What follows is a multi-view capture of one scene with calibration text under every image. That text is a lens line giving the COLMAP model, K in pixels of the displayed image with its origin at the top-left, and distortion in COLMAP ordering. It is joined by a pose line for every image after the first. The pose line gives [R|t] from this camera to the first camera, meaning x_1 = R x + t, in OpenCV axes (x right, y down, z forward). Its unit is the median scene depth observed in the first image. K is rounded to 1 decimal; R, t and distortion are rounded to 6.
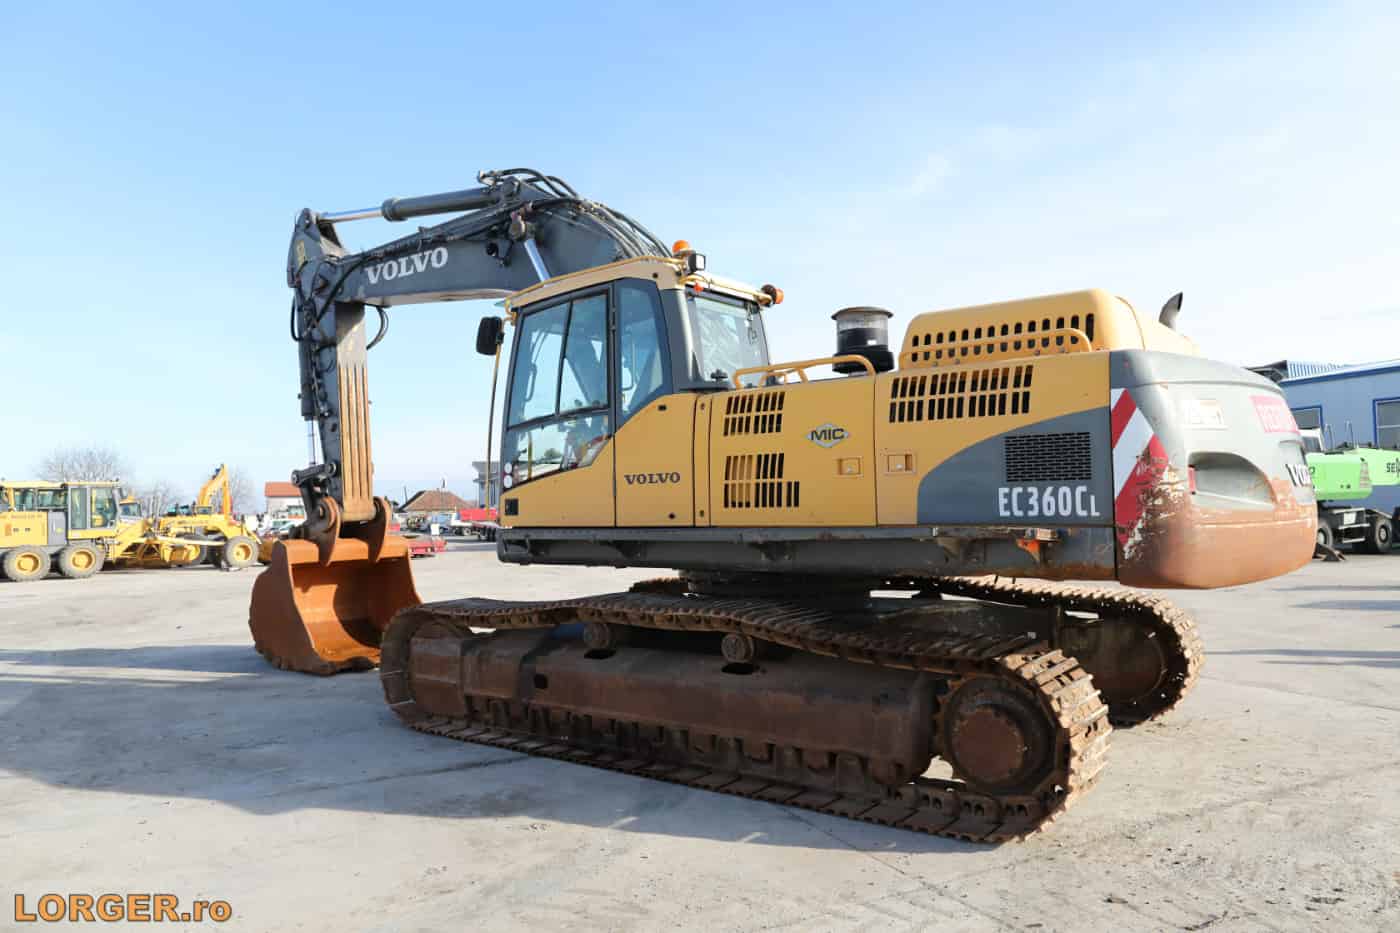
lens RADIAL K [[944.9, 0, 700.0], [0, 944.9, 466.5], [0, 0, 1]] dist [-0.048654, 0.074619]
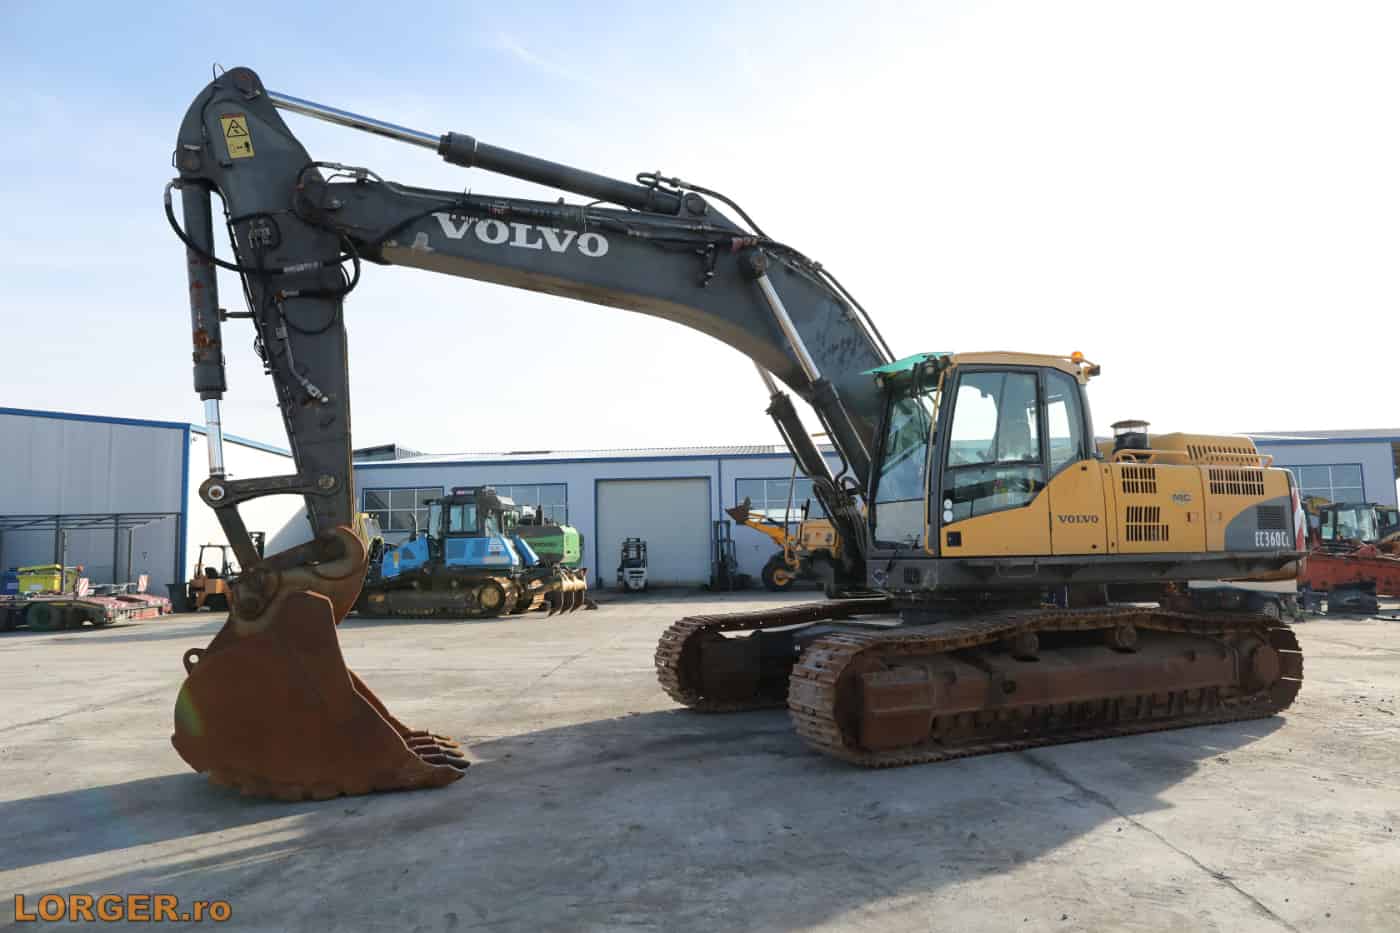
lens RADIAL K [[944.9, 0, 700.0], [0, 944.9, 466.5], [0, 0, 1]] dist [-0.048654, 0.074619]
pose [[0.485913, 0.095557, 0.868768, -1.533504], [-0.029671, 0.995236, -0.092872, 0.080951], [-0.873503, 0.019351, 0.486433, 0.831105]]
